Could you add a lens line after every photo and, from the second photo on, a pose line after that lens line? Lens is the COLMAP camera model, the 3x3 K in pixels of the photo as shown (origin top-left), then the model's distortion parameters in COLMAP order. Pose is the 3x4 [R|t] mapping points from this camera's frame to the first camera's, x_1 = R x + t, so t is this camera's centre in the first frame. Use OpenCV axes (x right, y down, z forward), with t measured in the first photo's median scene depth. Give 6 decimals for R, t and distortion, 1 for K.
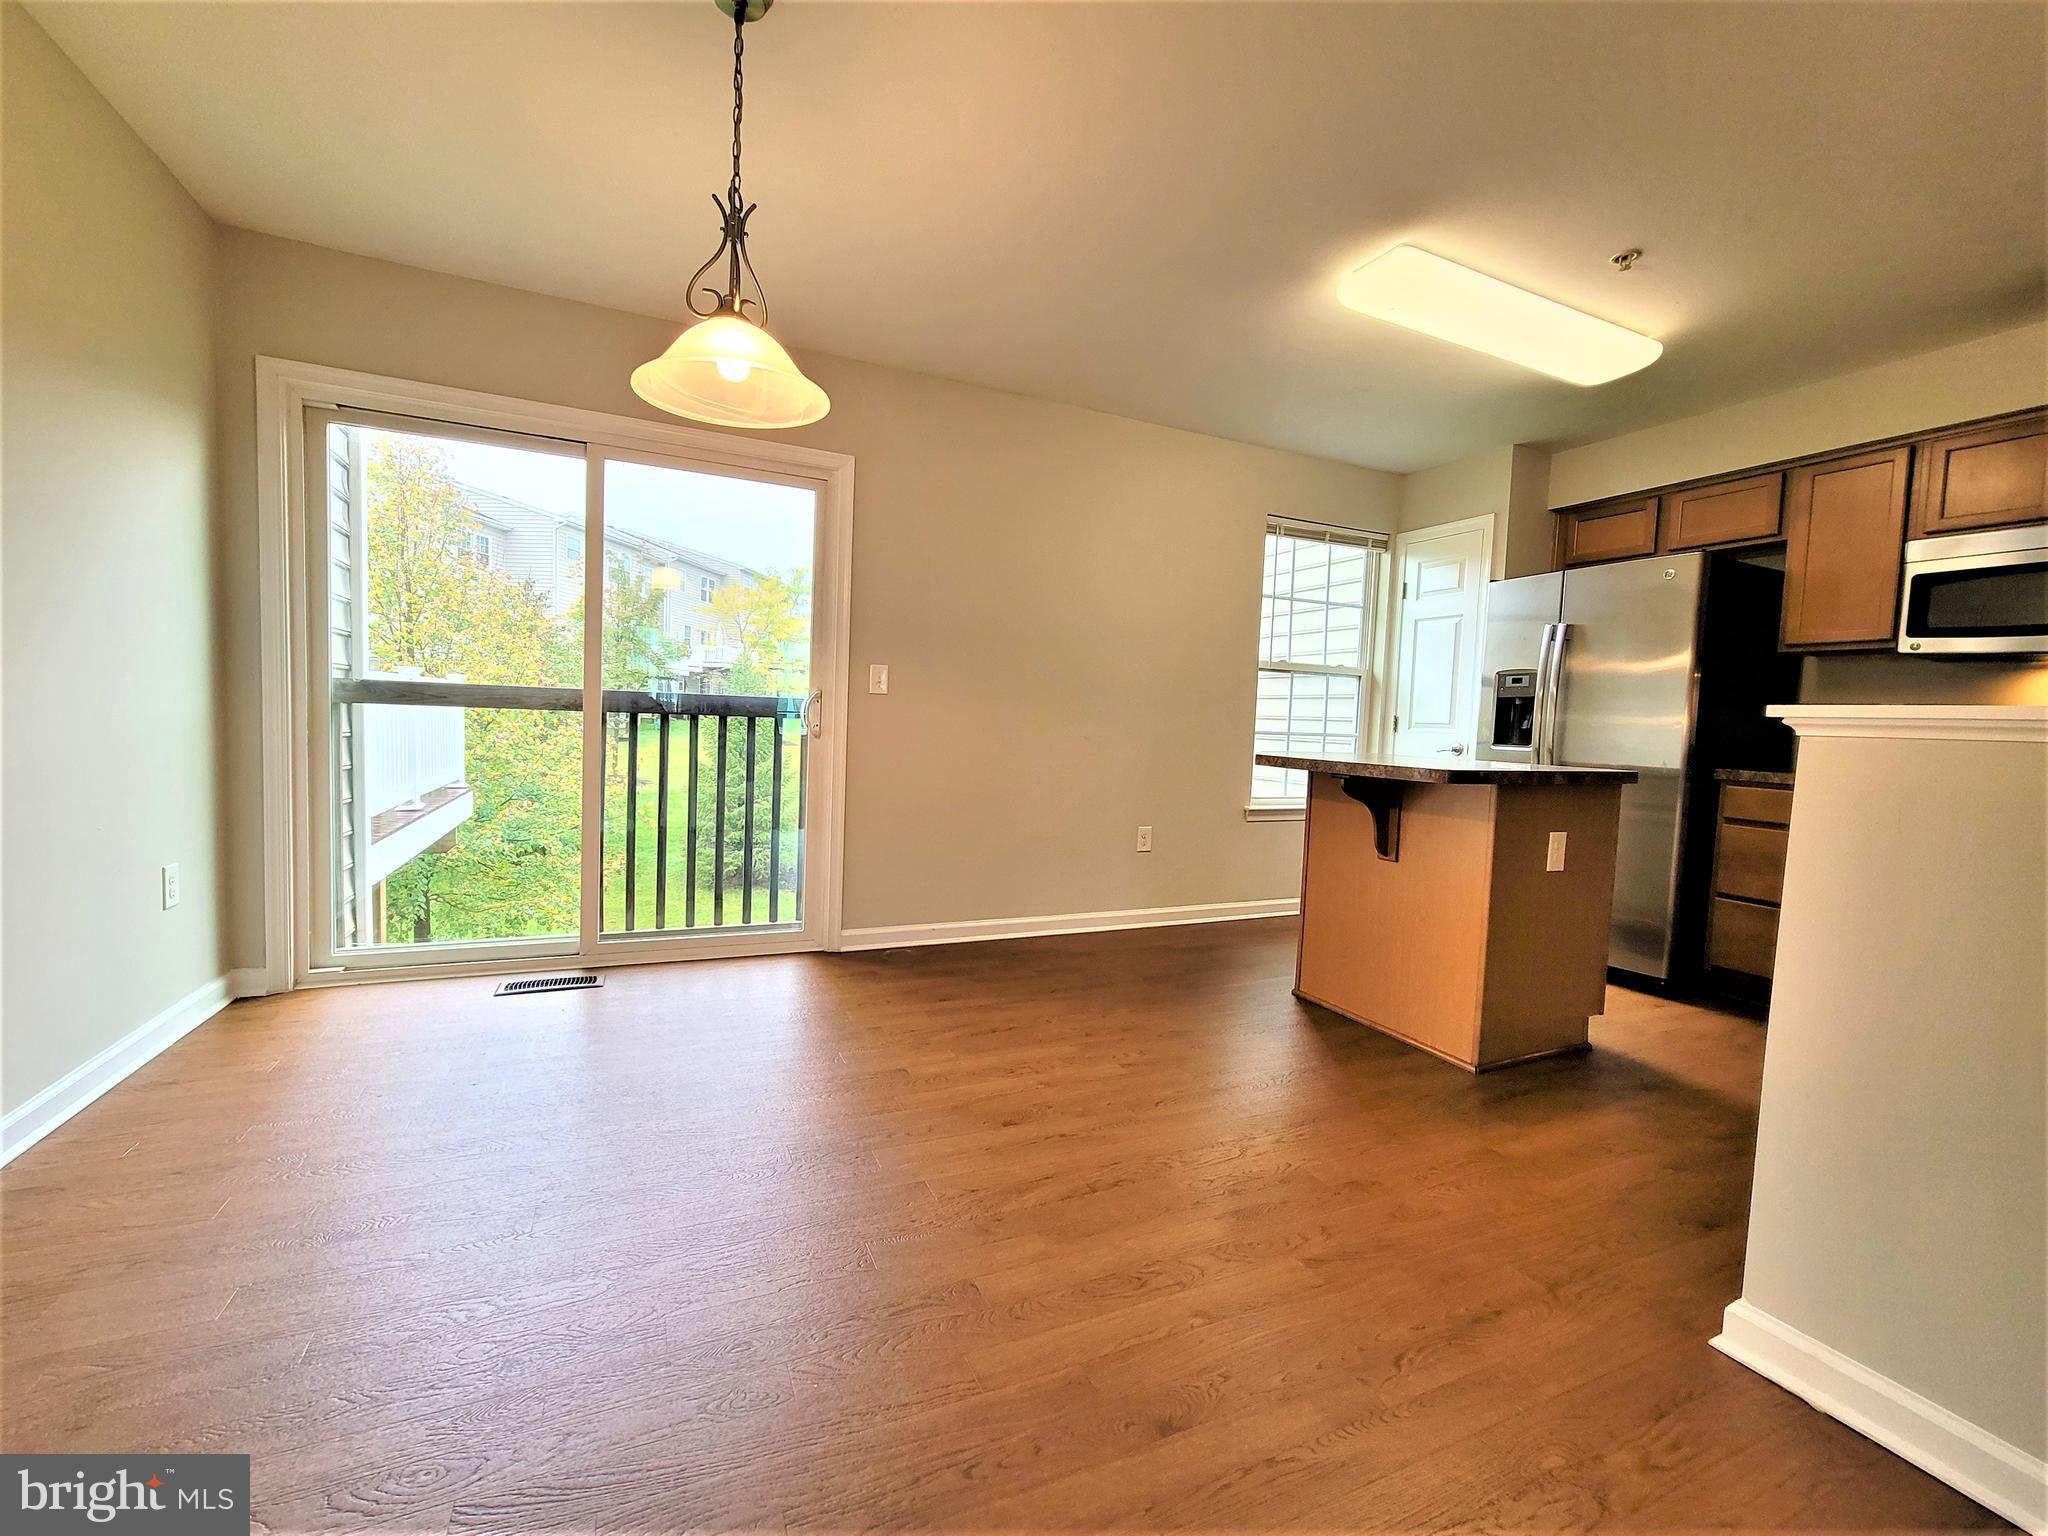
lens RADIAL K [[839.2, 0, 1020.9], [0, 839.2, 769.8], [0, 0, 1]] dist [-0.007206, 0.002317]
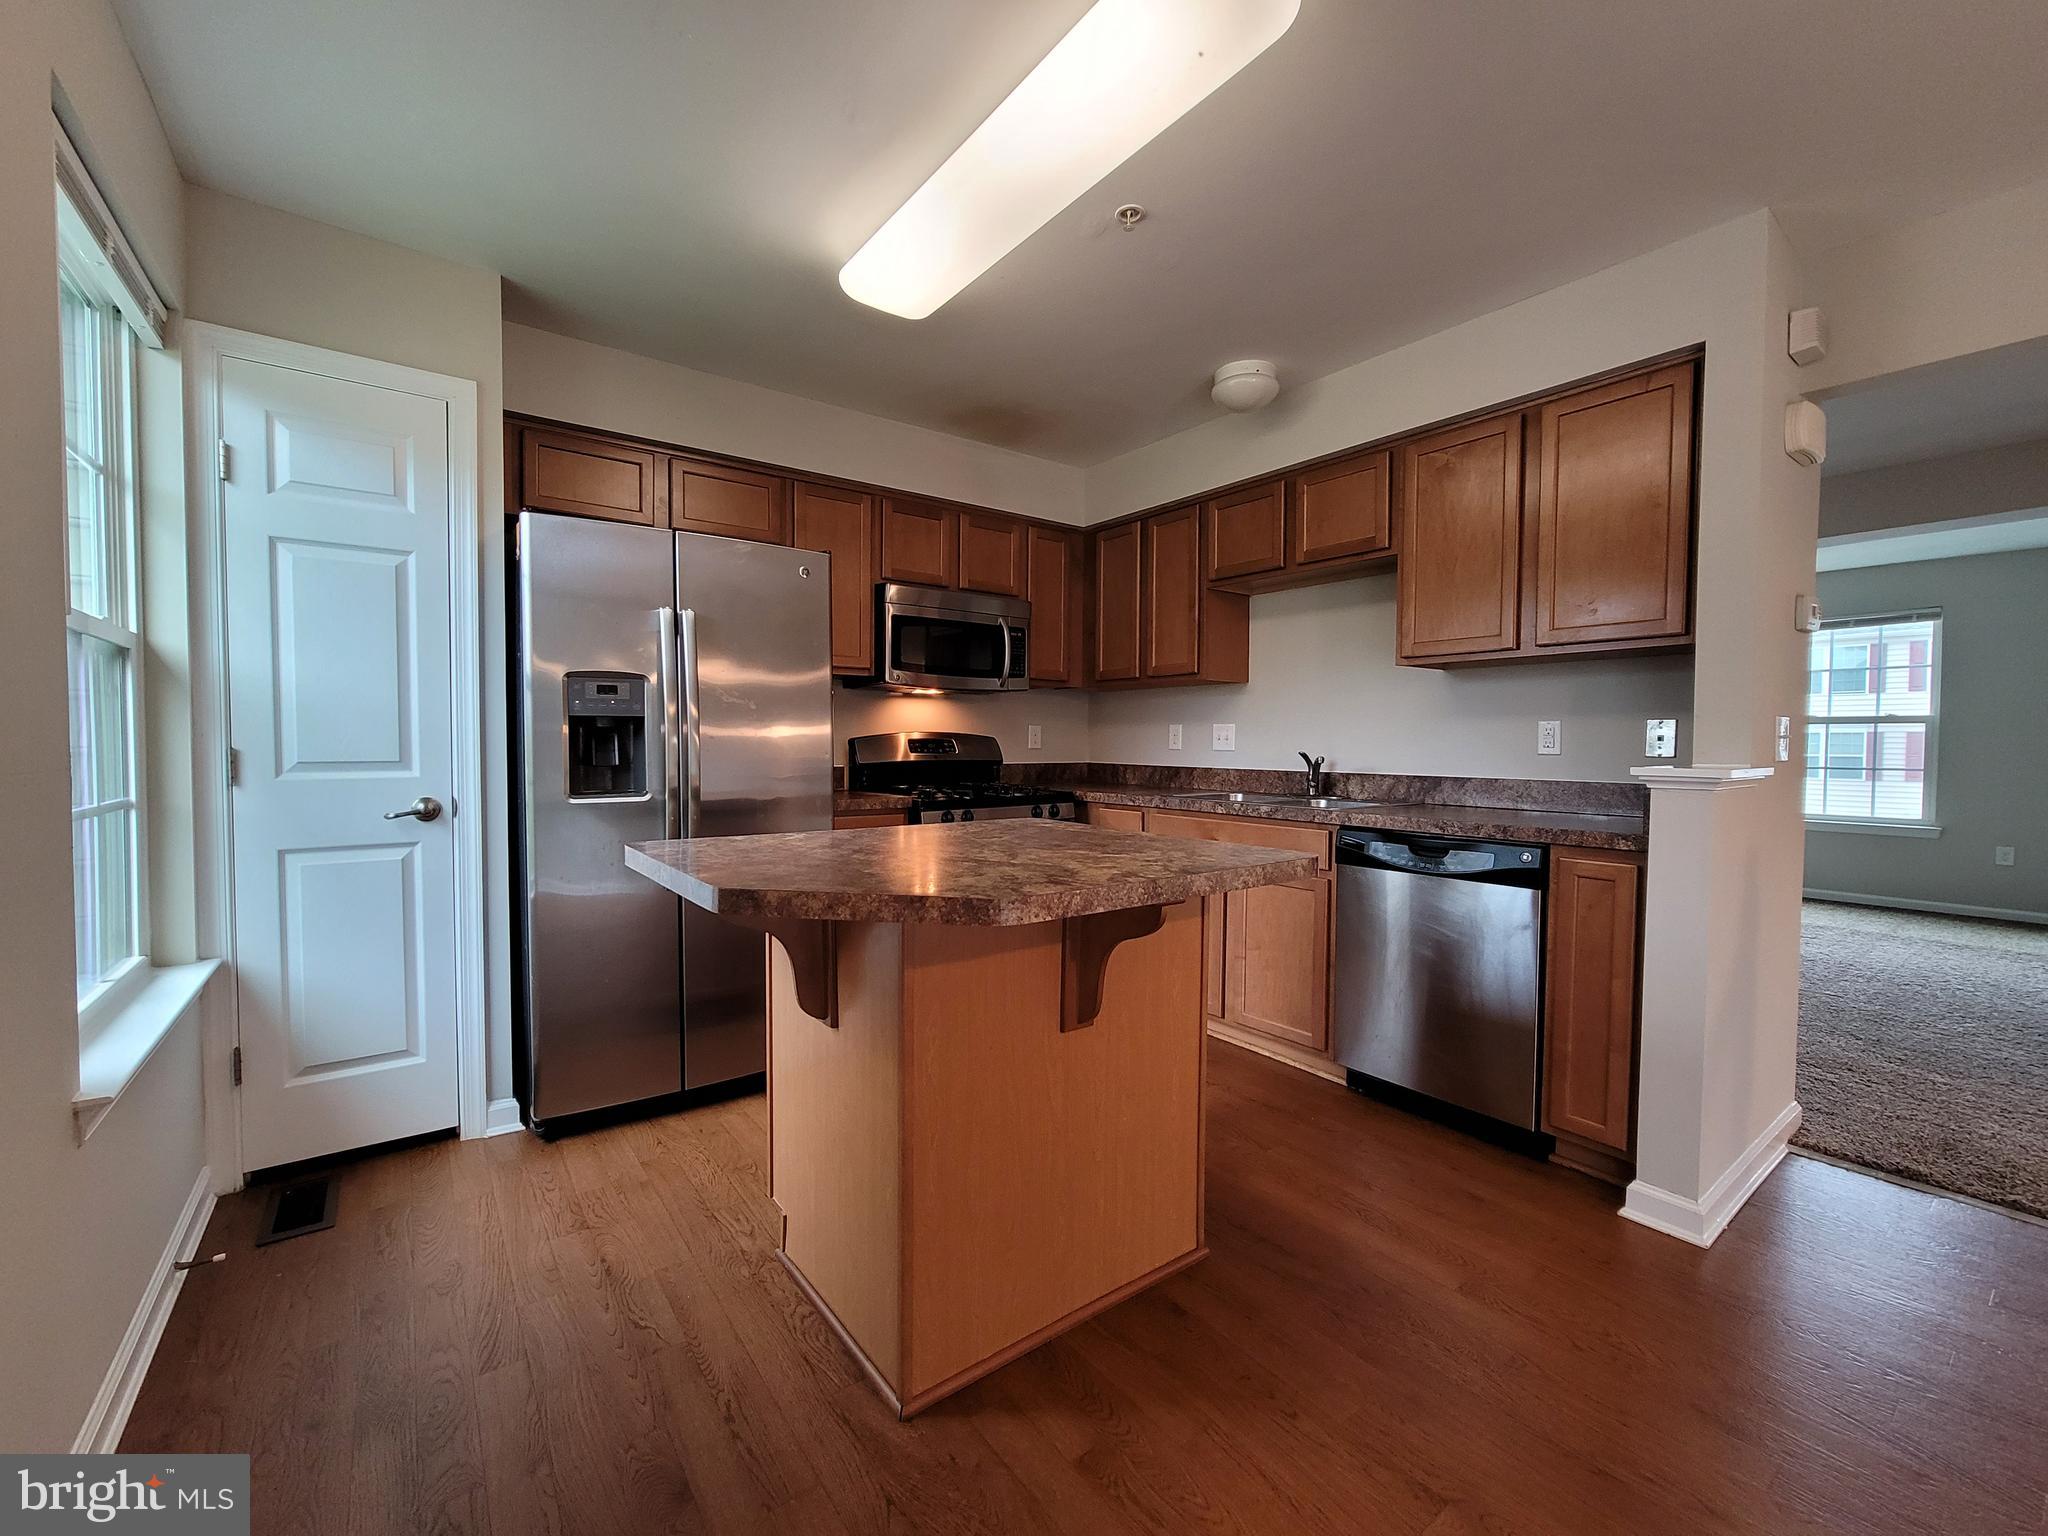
lens RADIAL K [[839.2, 0, 1000.6], [0, 839.2, 767.4], [0, 0, 1]] dist [-0.007206, 0.002317]
pose [[-0.192582, -0.076880, 0.978265, -0.075556], [0.044787, 0.995199, 0.087028, -0.091570], [-0.980258, 0.060574, -0.188214, 0.845837]]
